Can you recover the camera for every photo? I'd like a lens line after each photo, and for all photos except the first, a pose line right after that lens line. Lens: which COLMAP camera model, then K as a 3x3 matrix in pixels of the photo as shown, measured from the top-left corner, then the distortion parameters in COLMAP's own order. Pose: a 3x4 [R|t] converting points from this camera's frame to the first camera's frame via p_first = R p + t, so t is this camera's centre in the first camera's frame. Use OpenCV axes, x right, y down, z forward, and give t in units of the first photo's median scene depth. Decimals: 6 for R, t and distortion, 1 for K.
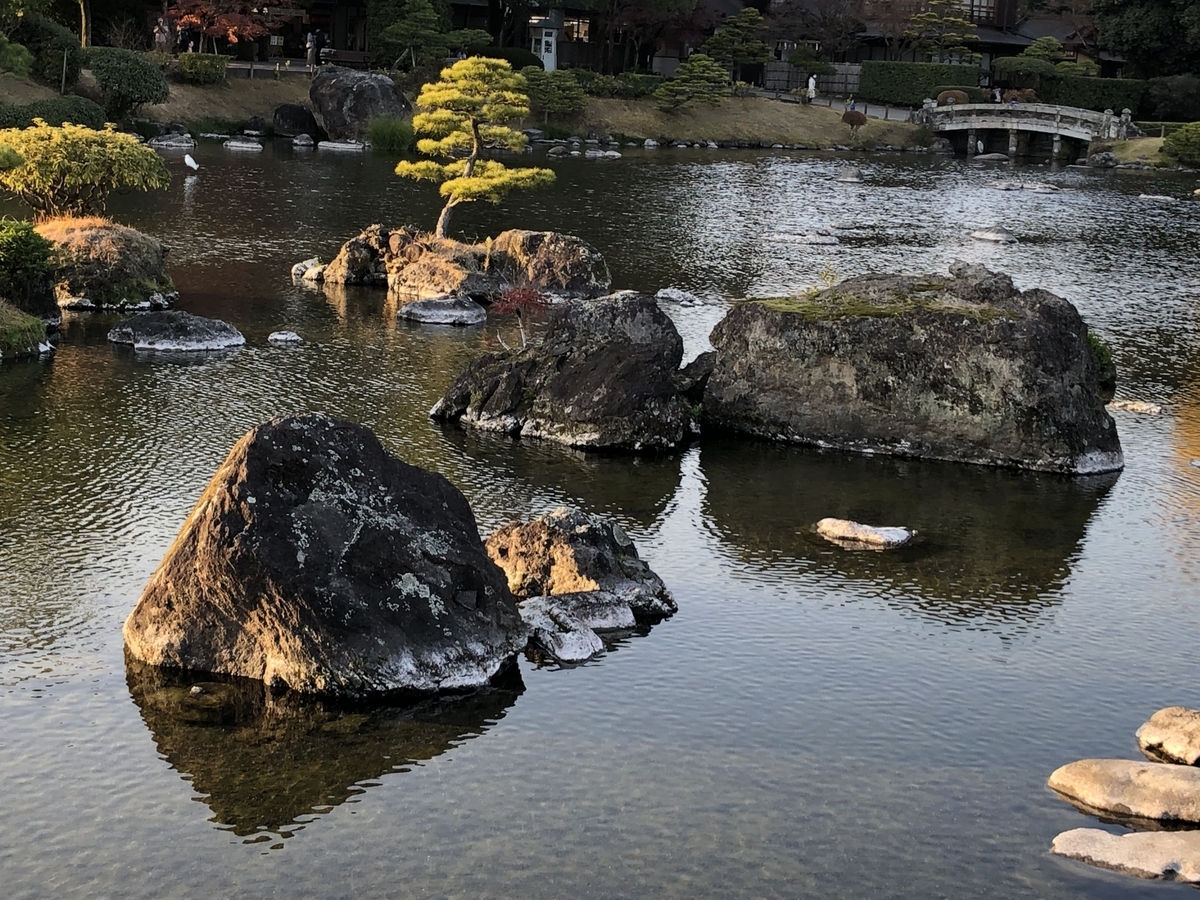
lens RADIAL K [[2127.6, 0, 600.0], [0, 2127.6, 450.0], [0, 0, 1]] dist [0.181542, -0.246268]
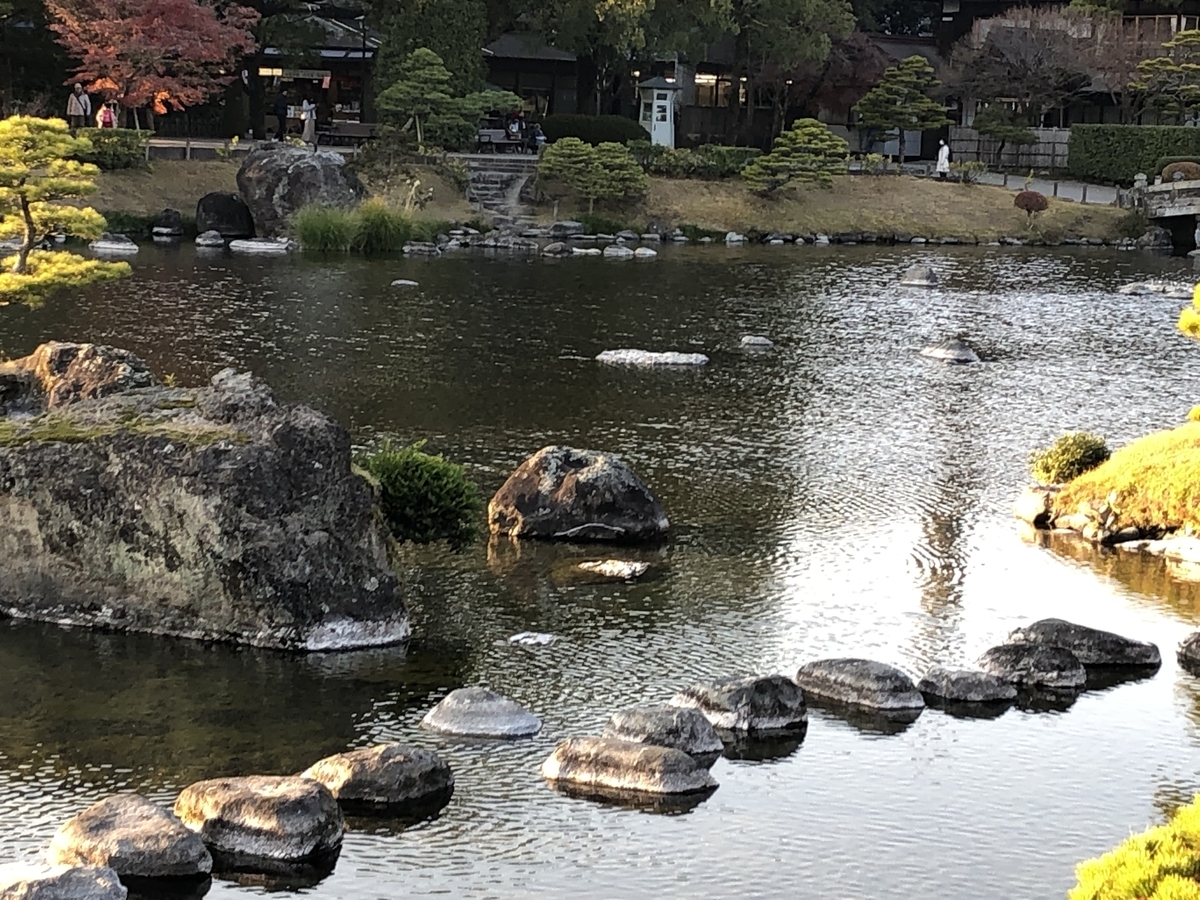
lens RADIAL K [[2906.4, 0, 600.0], [0, 2906.4, 450.0], [0, 0, 1]] dist [0.225948, -0.375822]
pose [[0.996167, -0.005796, -0.087284, 0.397184], [-0.000514, 0.997397, -0.072099, 0.014105], [0.087475, 0.071868, 0.993571, -0.003780]]
